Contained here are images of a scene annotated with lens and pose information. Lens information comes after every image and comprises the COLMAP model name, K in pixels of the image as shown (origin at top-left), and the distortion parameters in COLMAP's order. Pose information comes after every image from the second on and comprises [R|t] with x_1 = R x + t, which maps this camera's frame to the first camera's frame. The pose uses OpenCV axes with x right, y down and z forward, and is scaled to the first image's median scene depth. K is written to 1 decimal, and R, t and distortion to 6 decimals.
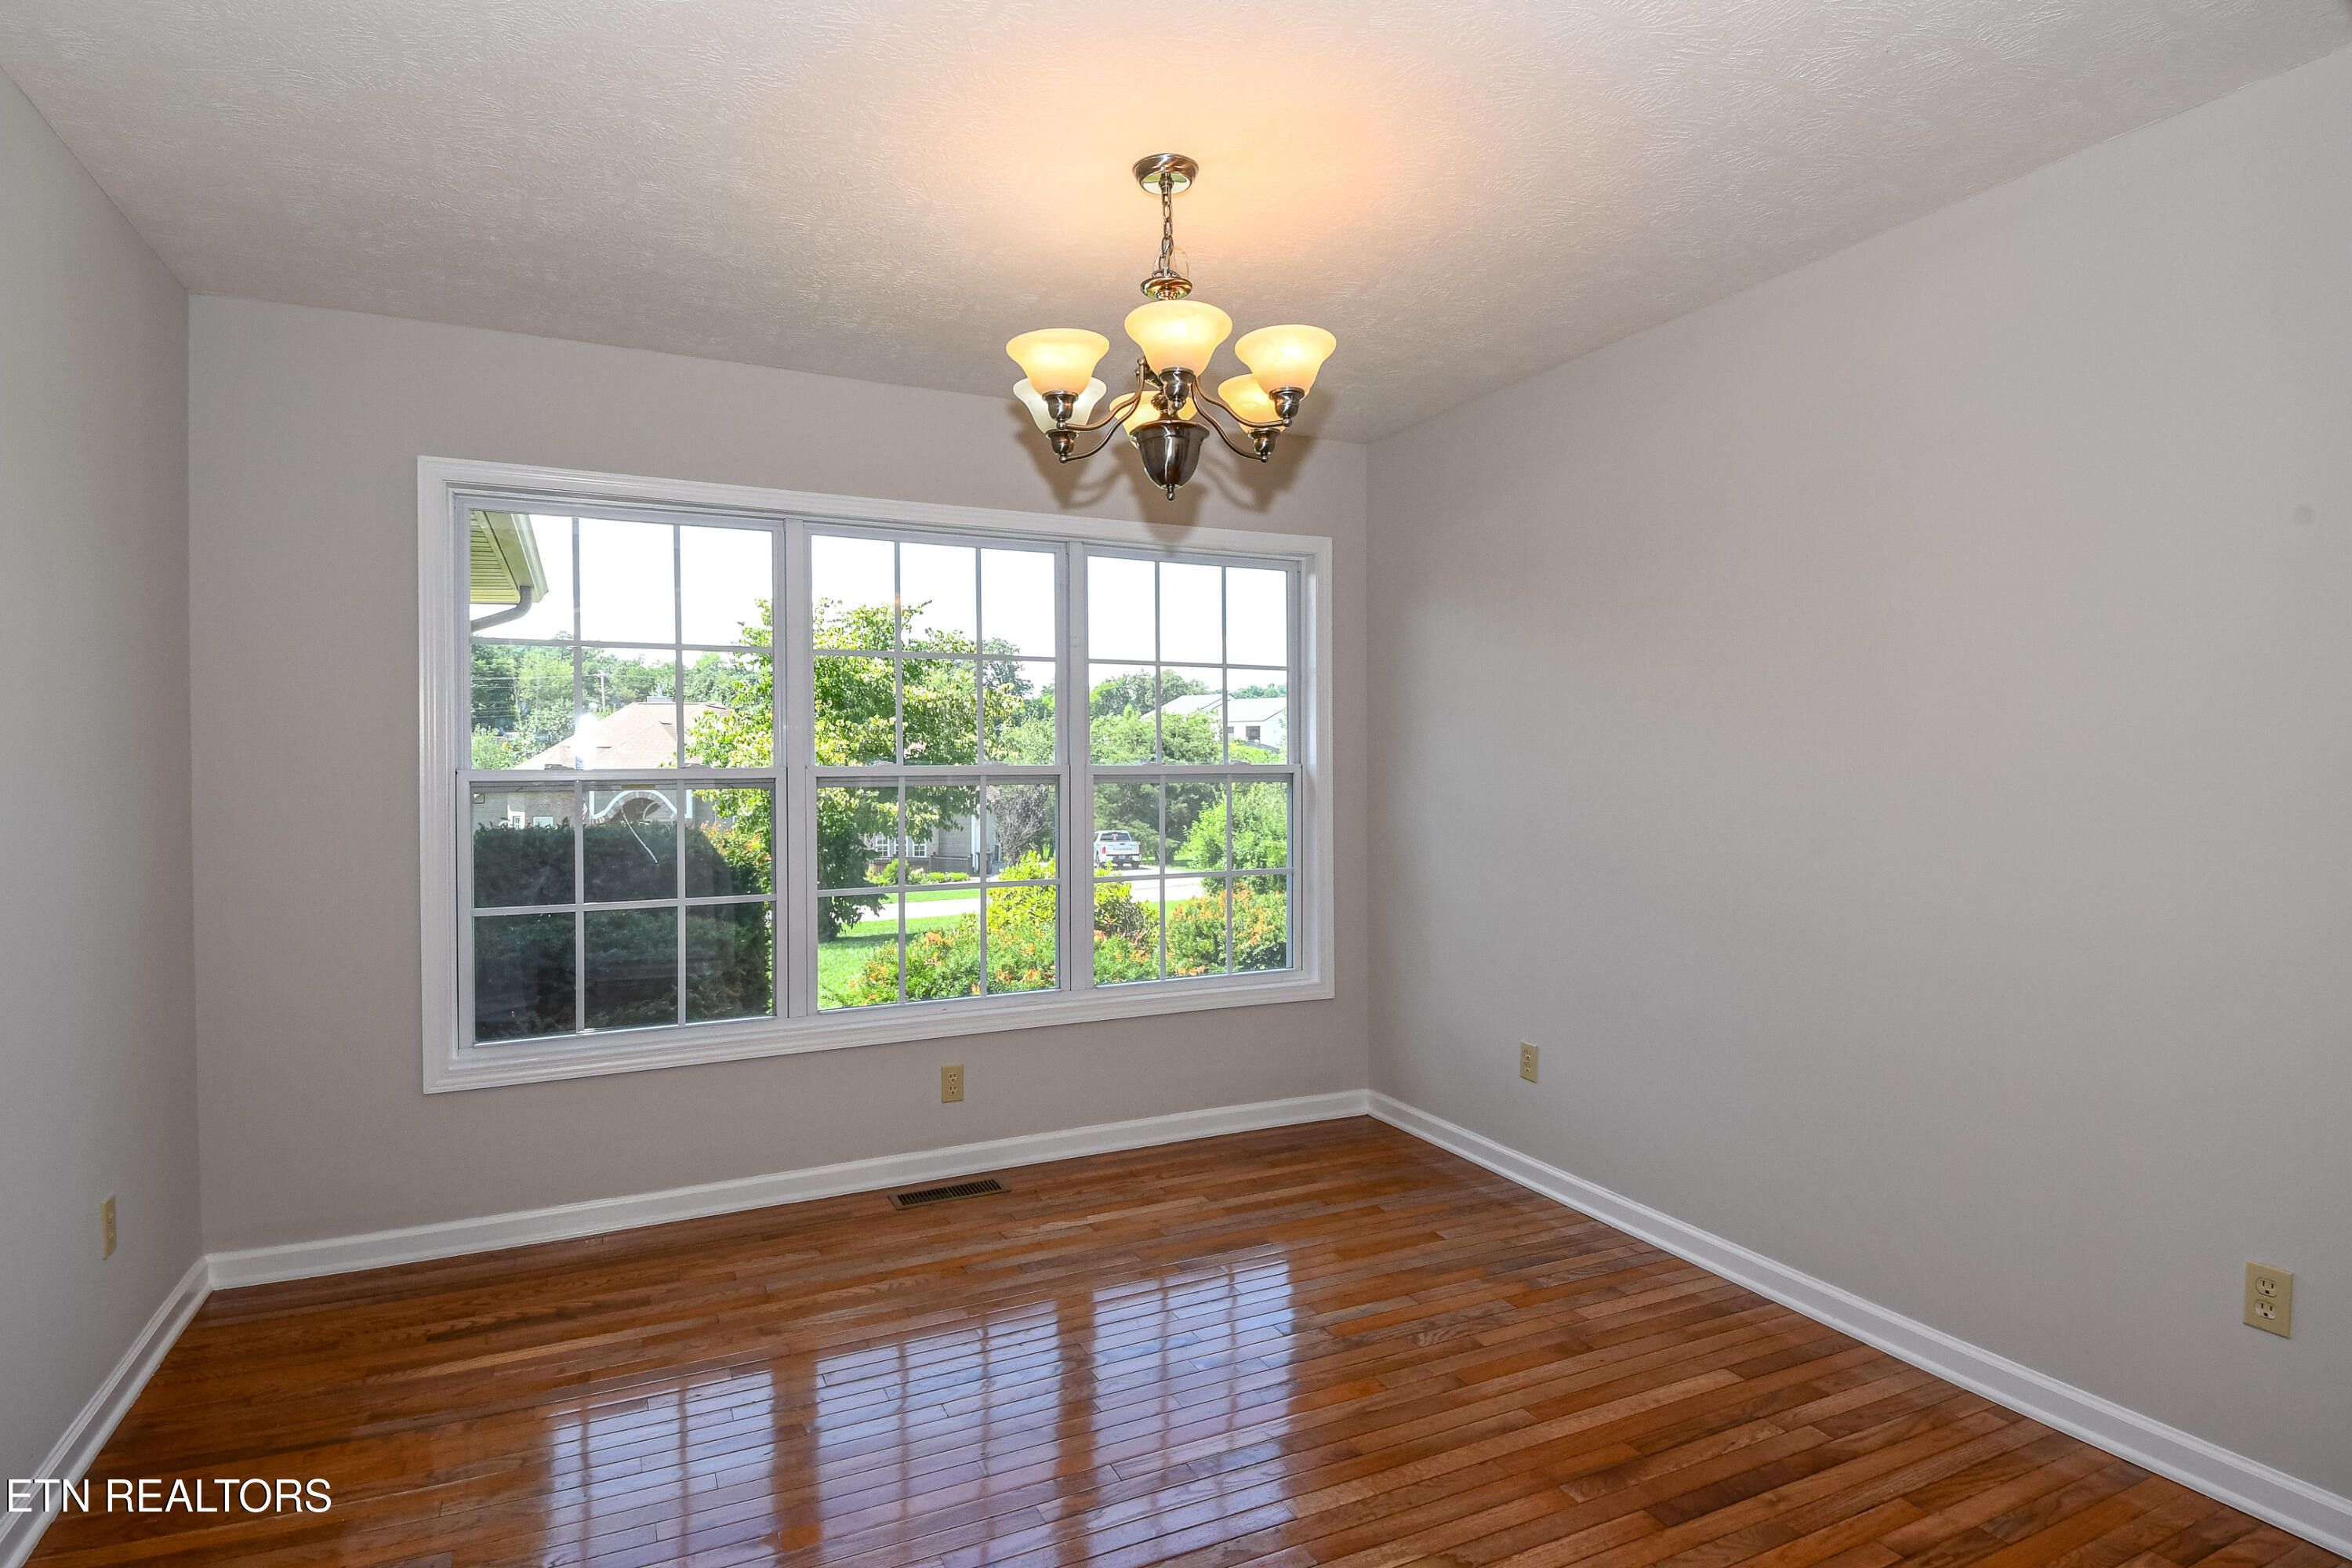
lens RADIAL K [[1235.3, 0, 1182.0], [0, 1235.3, 764.4], [0, 0, 1]] dist [0.049463, -0.044239]
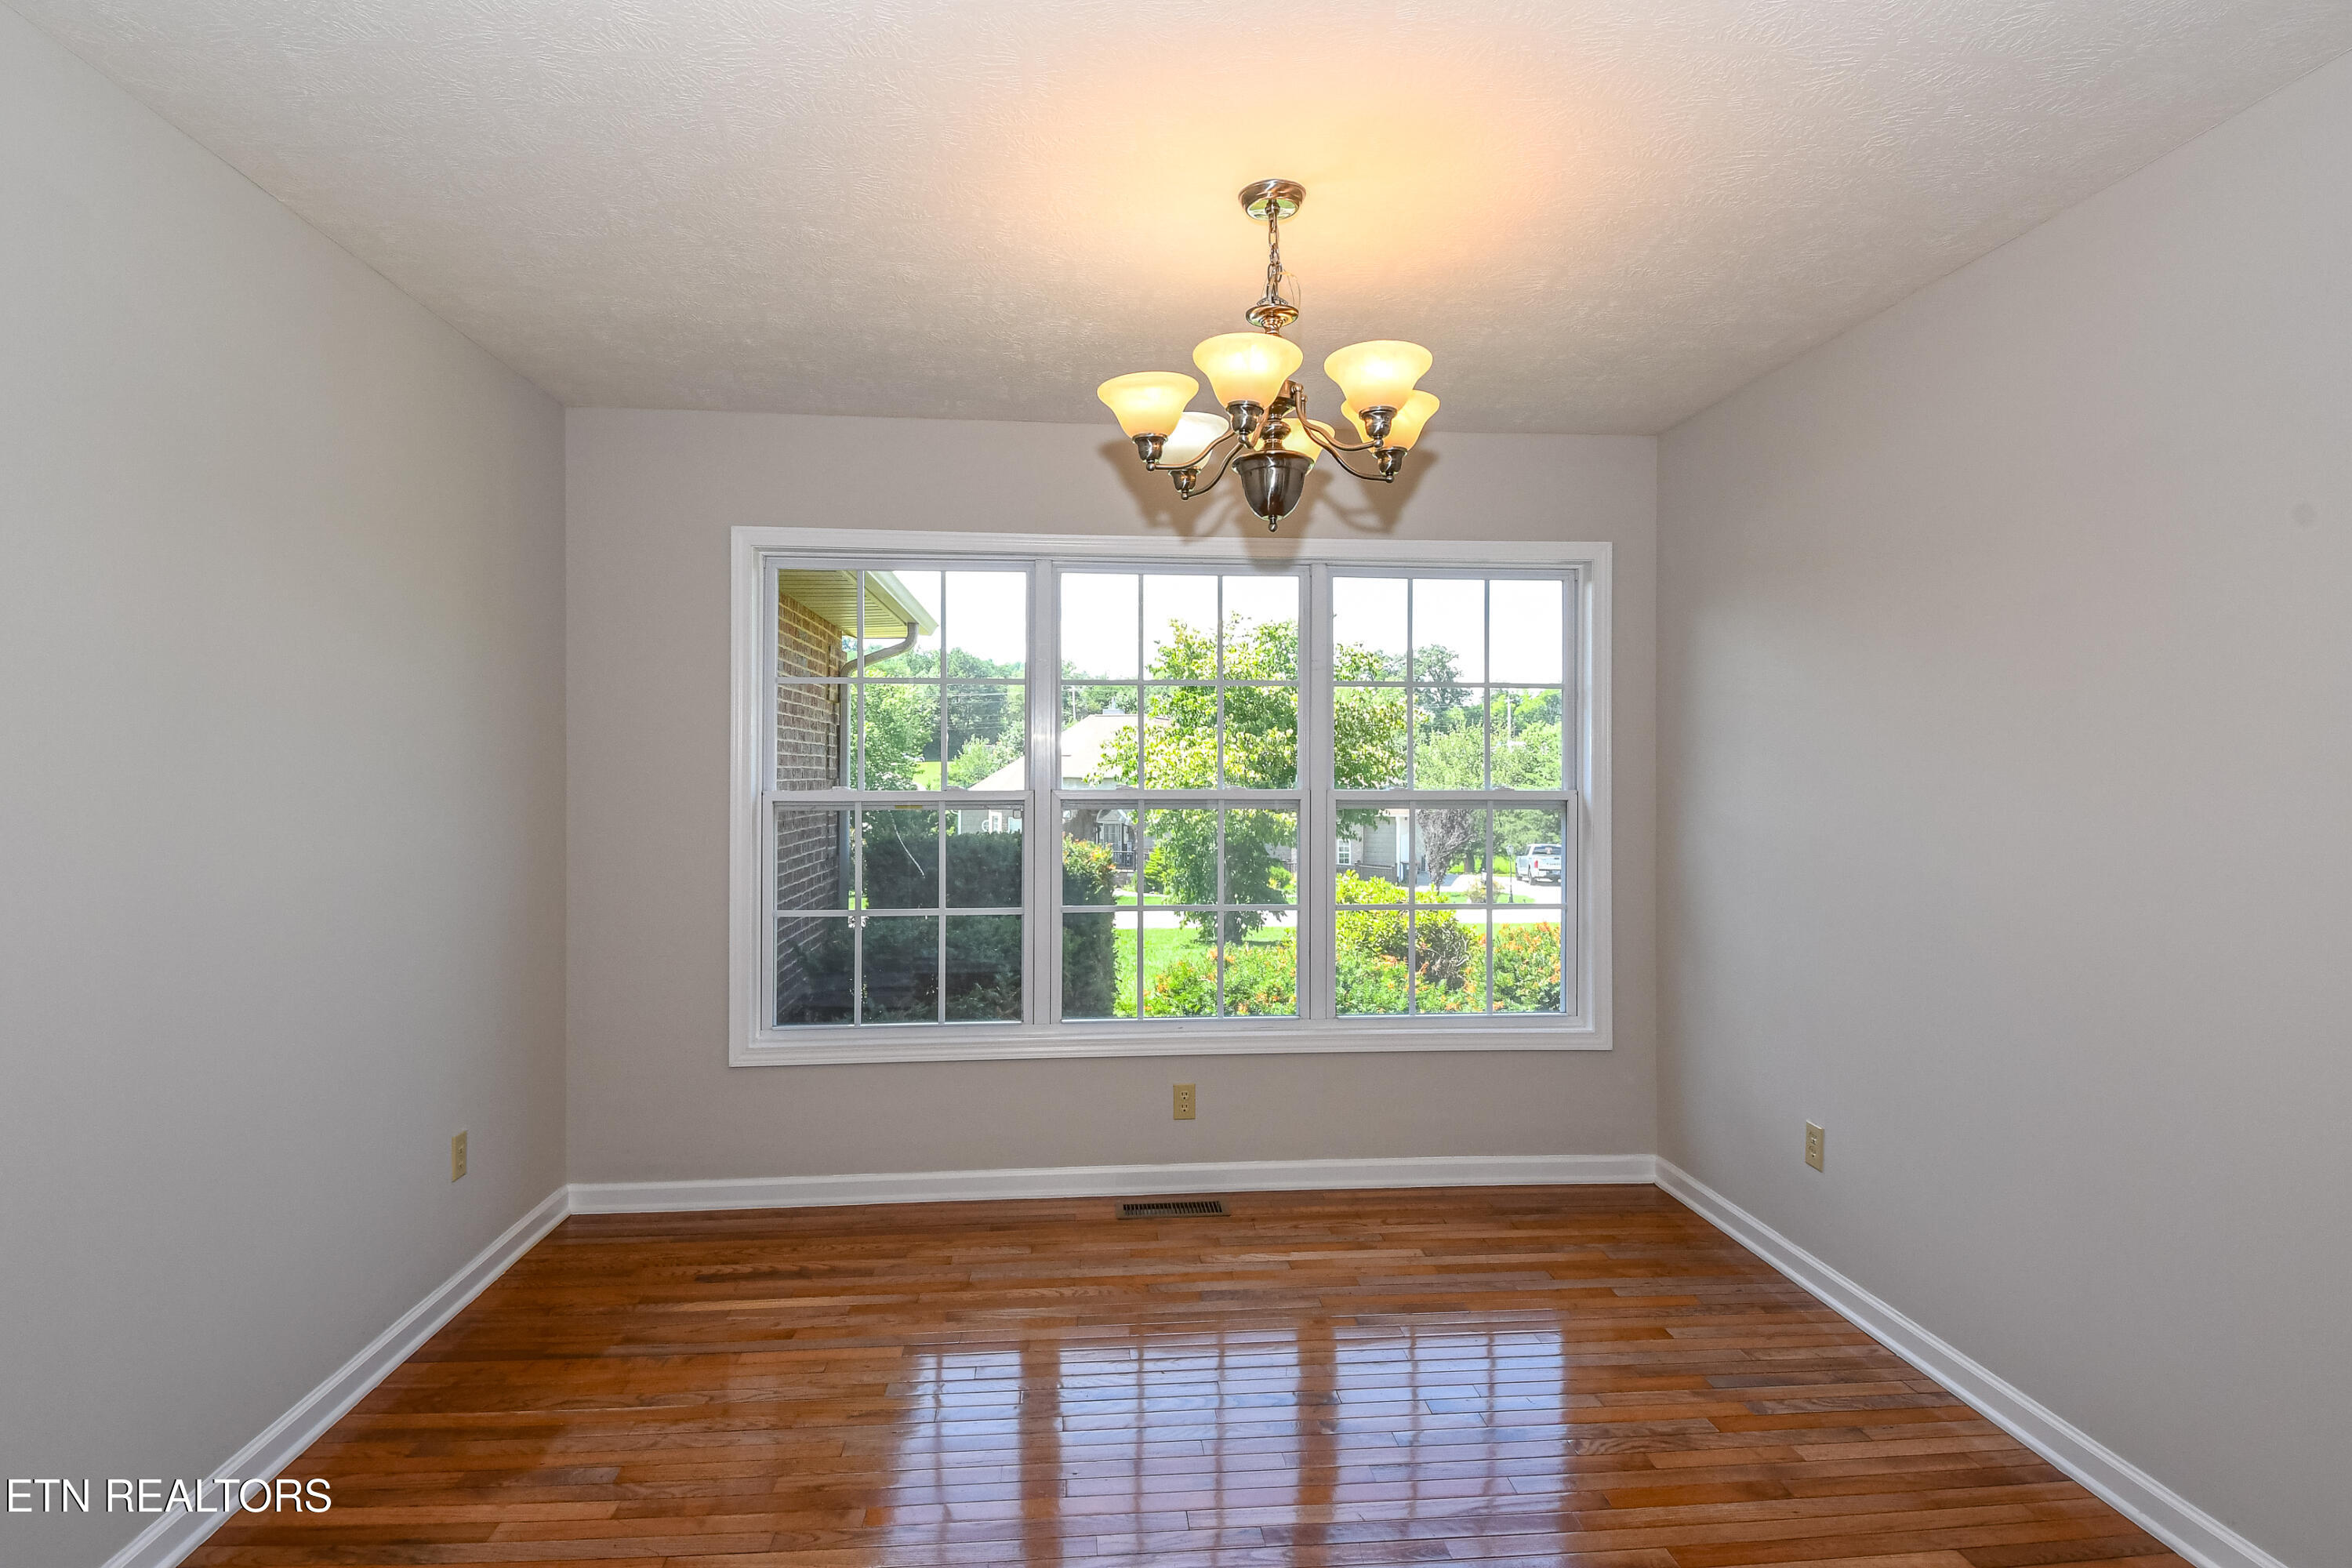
lens RADIAL K [[1235.3, 0, 1153.8], [0, 1235.3, 762.4], [0, 0, 1]] dist [0.049463, -0.044239]
pose [[0.937295, 0.003601, -0.348519, 0.171722], [-0.006930, 0.999942, -0.008304, -0.015930], [0.348469, 0.010199, 0.937265, 0.037559]]
